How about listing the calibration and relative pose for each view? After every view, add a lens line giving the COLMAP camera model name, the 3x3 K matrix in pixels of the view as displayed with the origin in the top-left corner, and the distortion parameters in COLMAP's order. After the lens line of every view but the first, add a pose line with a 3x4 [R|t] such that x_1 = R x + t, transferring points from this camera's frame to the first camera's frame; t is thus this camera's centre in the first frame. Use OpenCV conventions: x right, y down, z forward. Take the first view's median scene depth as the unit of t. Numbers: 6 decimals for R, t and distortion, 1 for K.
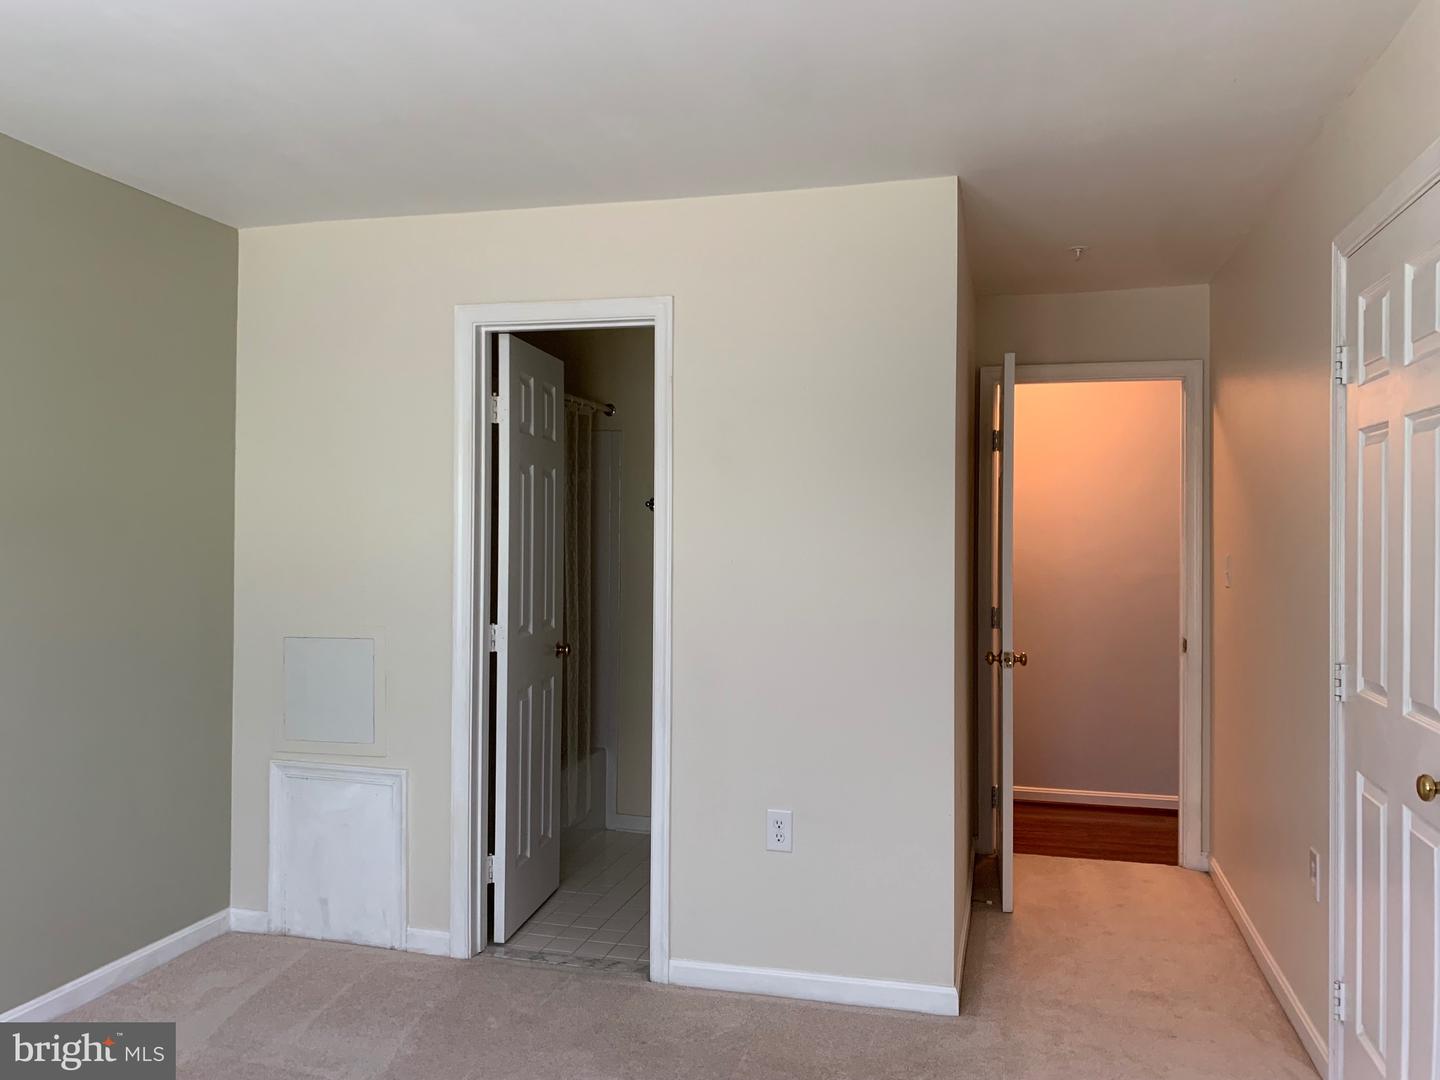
lens RADIAL K [[1086.2, 0, 718.5], [0, 1086.2, 538.4], [0, 0, 1]] dist [0.005095, 0.006059]
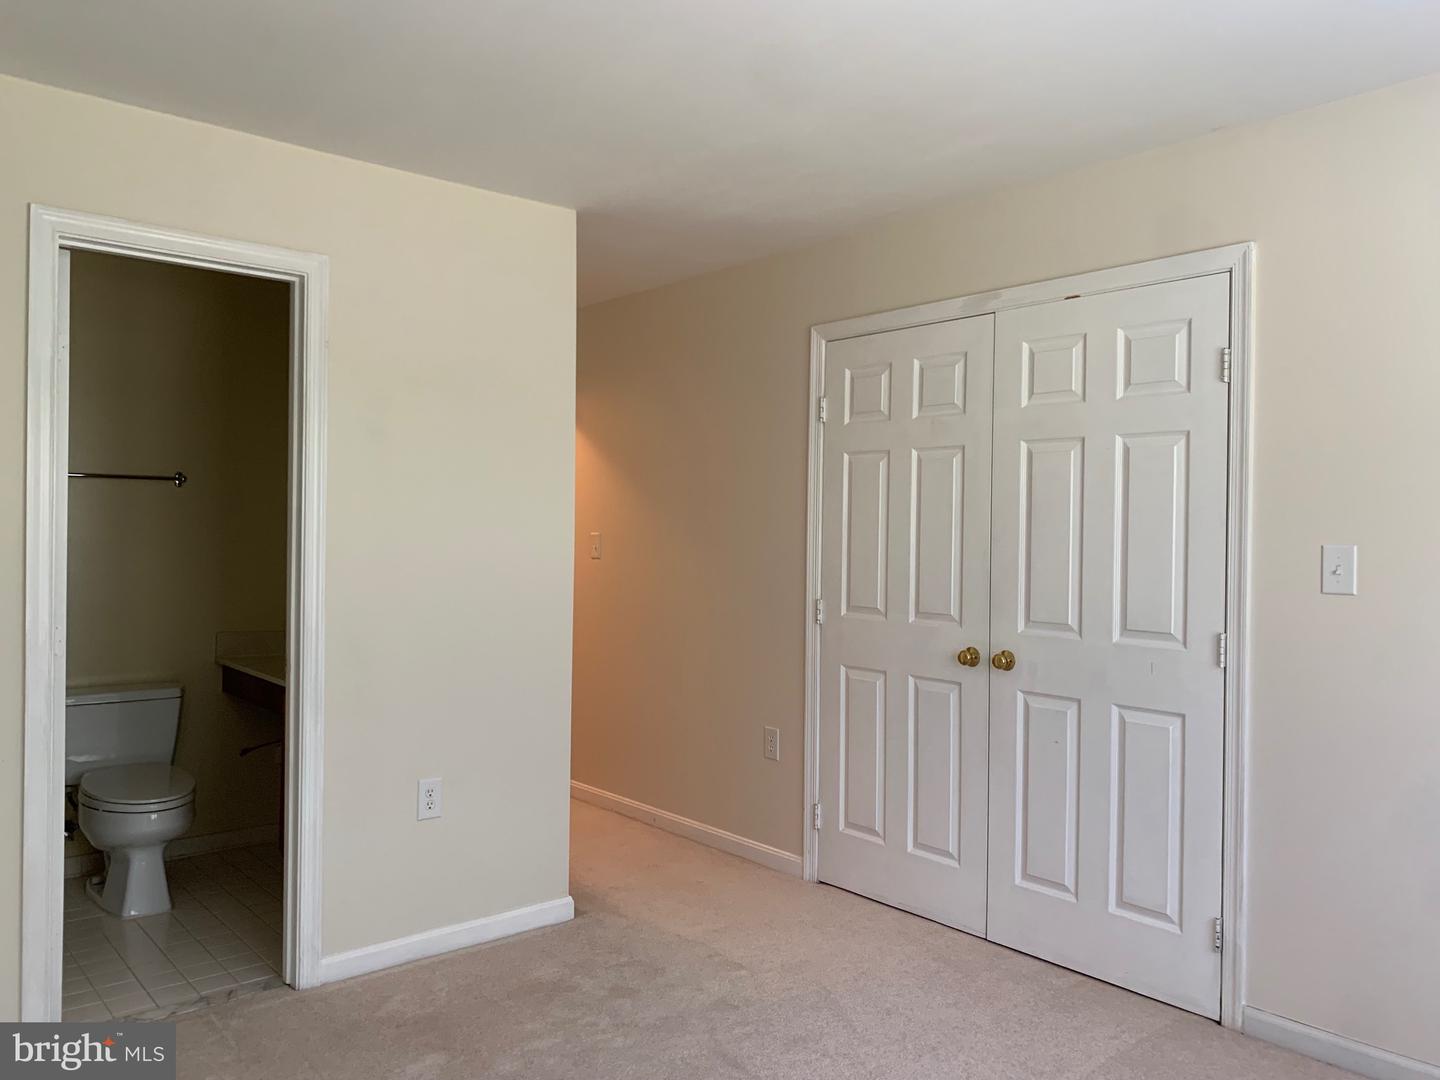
lens RADIAL K [[1086.2, 0, 717.6], [0, 1086.2, 552.4], [0, 0, 1]] dist [0.005095, 0.006059]
pose [[0.580870, -0.016118, 0.813836, -0.629011], [-0.007260, 0.999662, 0.024981, 0.005102], [-0.813964, -0.020419, 0.580557, 0.177113]]
